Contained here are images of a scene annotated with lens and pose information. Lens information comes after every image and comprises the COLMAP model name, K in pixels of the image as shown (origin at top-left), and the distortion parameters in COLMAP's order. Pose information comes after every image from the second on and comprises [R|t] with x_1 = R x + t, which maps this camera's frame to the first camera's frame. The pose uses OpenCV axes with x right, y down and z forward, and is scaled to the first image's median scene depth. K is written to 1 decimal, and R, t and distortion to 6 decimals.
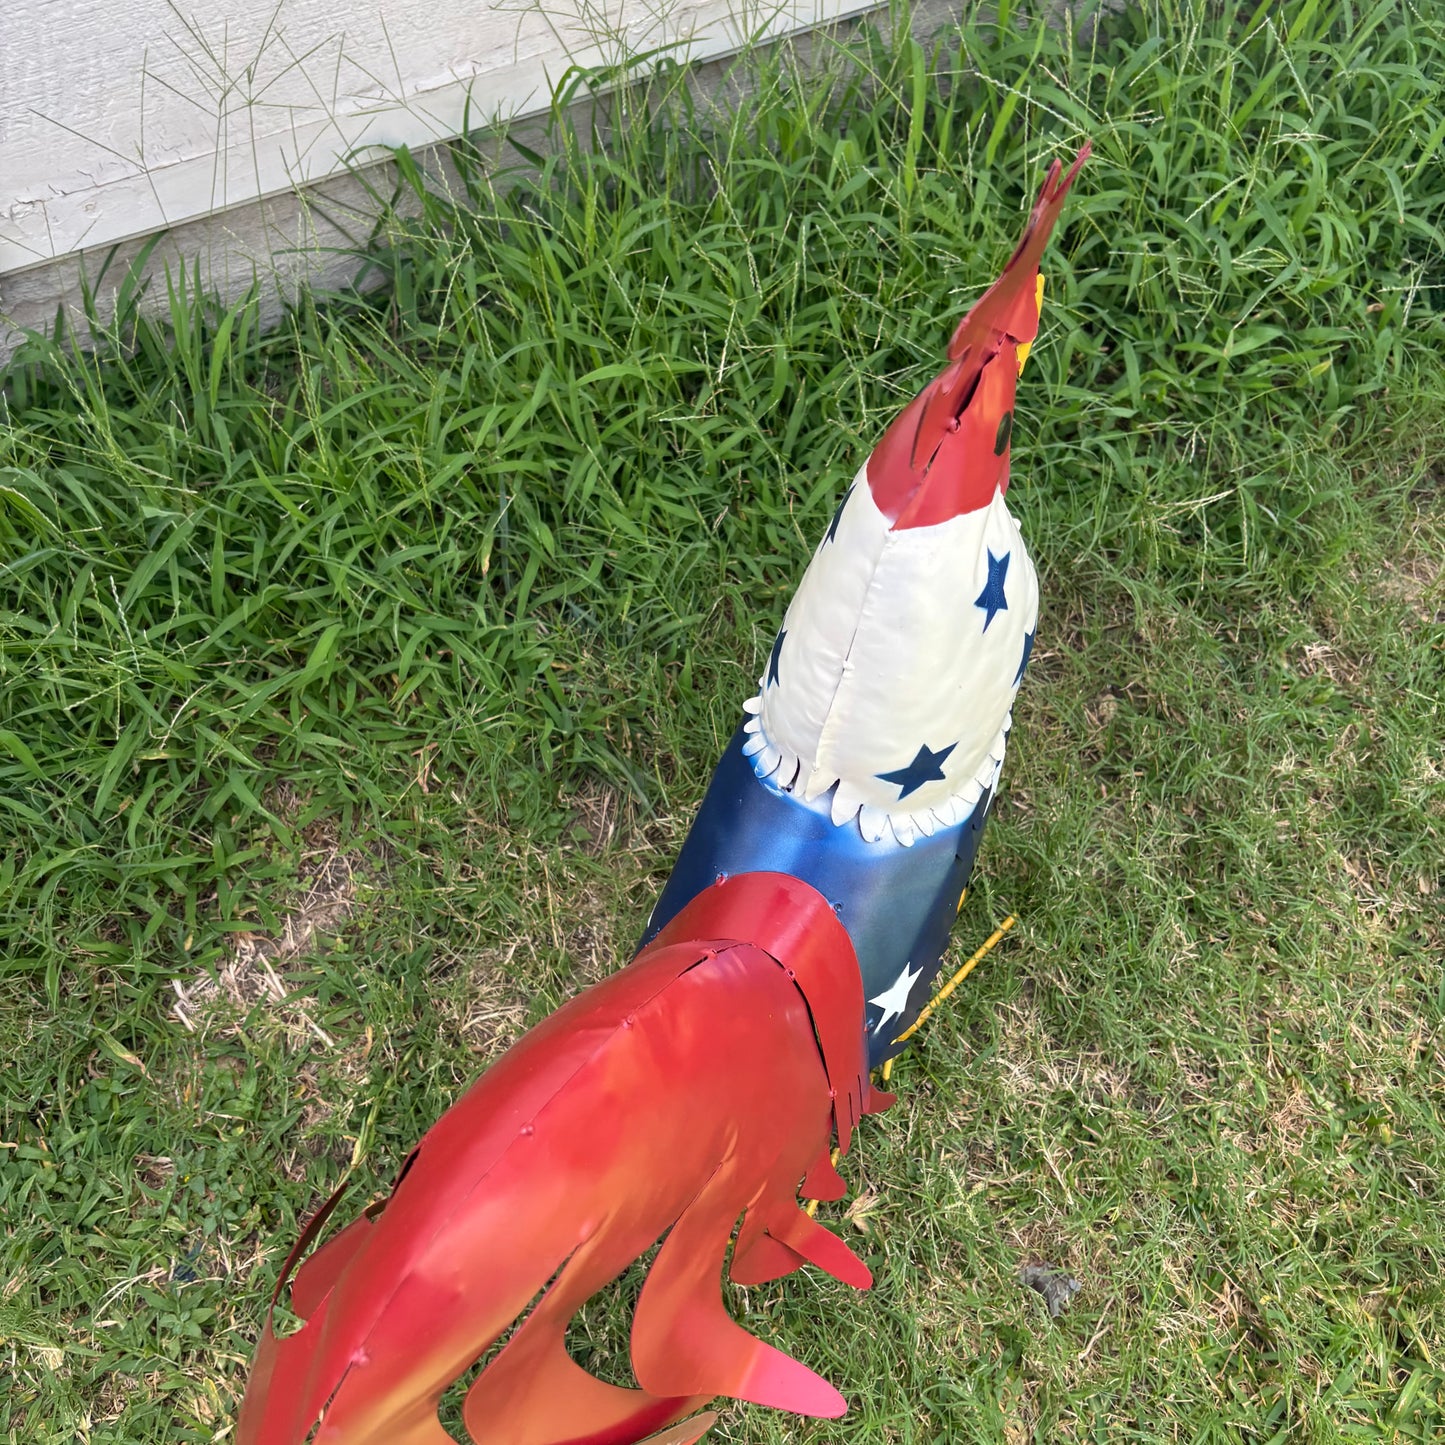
lens RADIAL K [[1633.9, 0, 722.5], [0, 1633.9, 722.5], [0, 0, 1]] dist [0.129591, -0.069129]
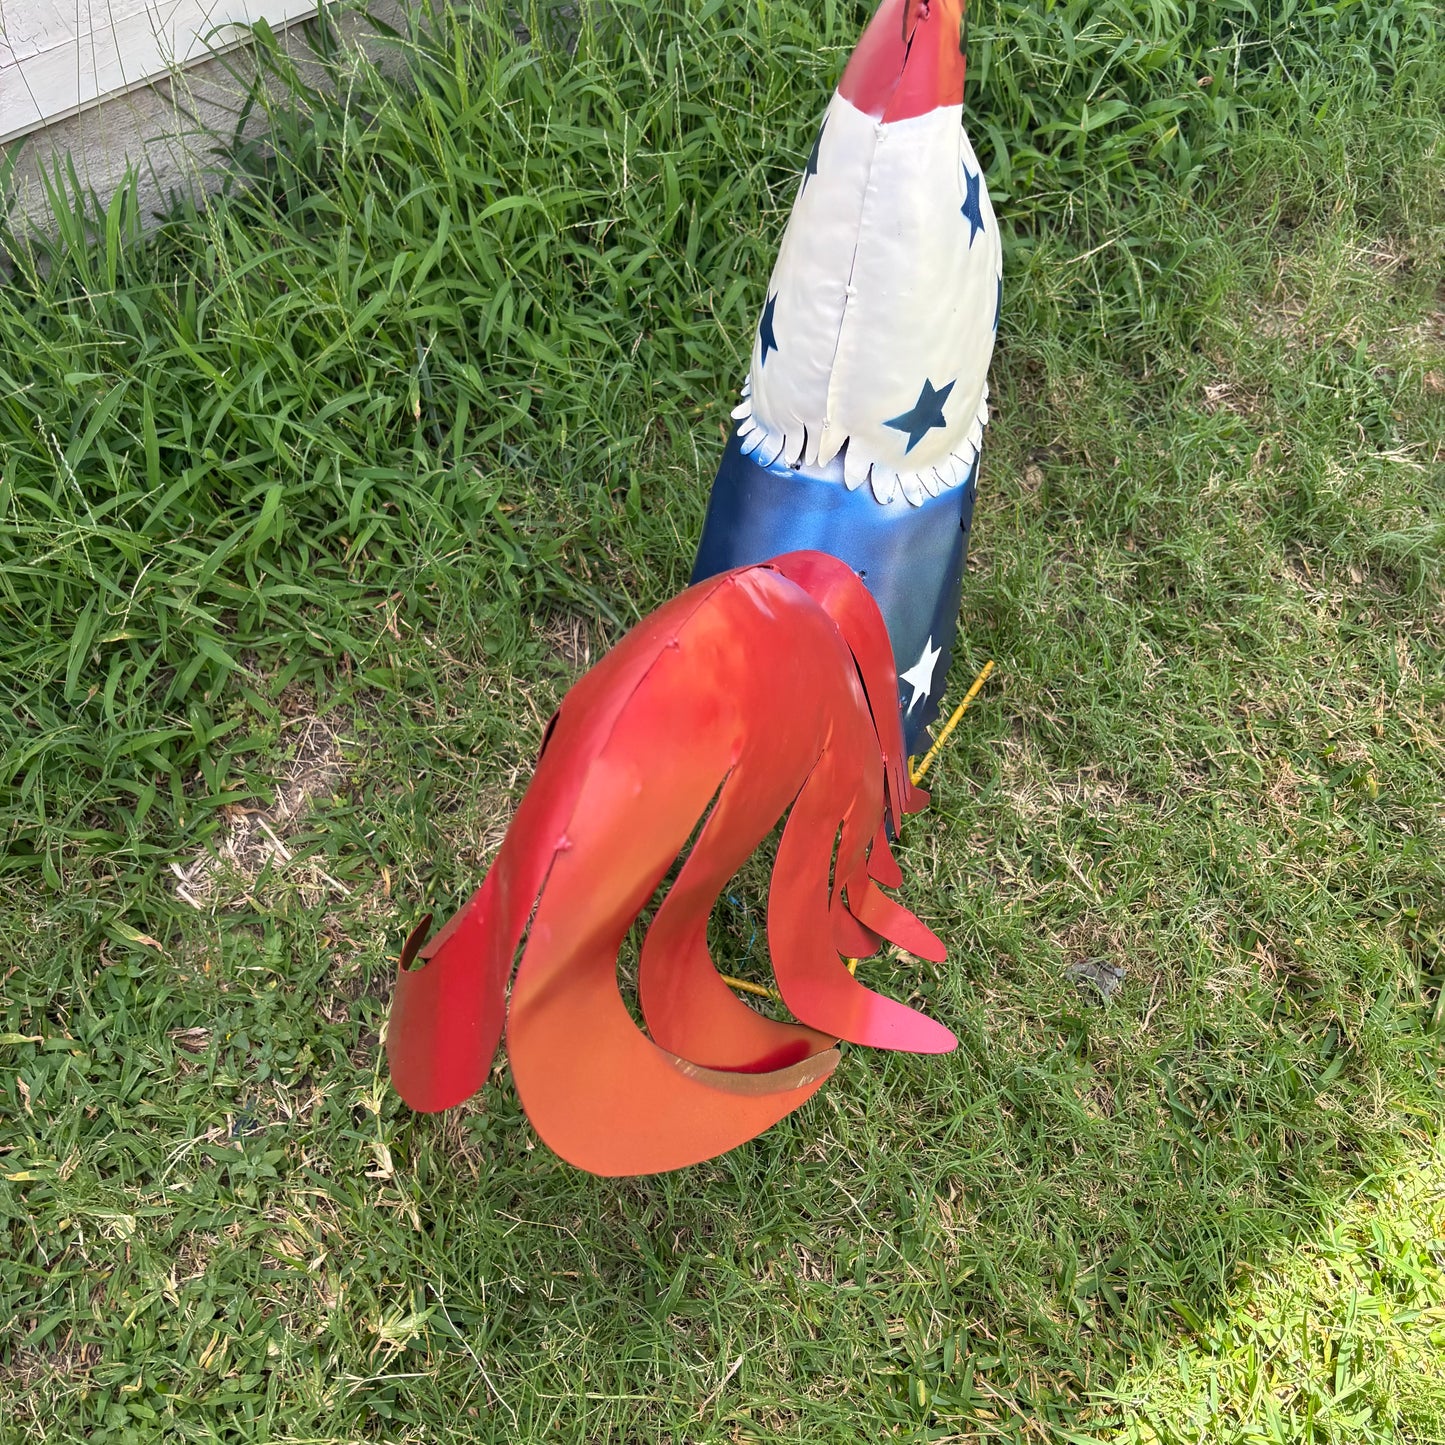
lens RADIAL K [[1633.9, 0, 722.5], [0, 1633.9, 722.5], [0, 0, 1]] dist [0.129591, -0.069129]
pose [[0.981025, -0.164449, 0.102694, -0.100650], [0.169543, 0.984586, -0.042959, 0.172454], [-0.094047, 0.059555, 0.993785, -0.003920]]
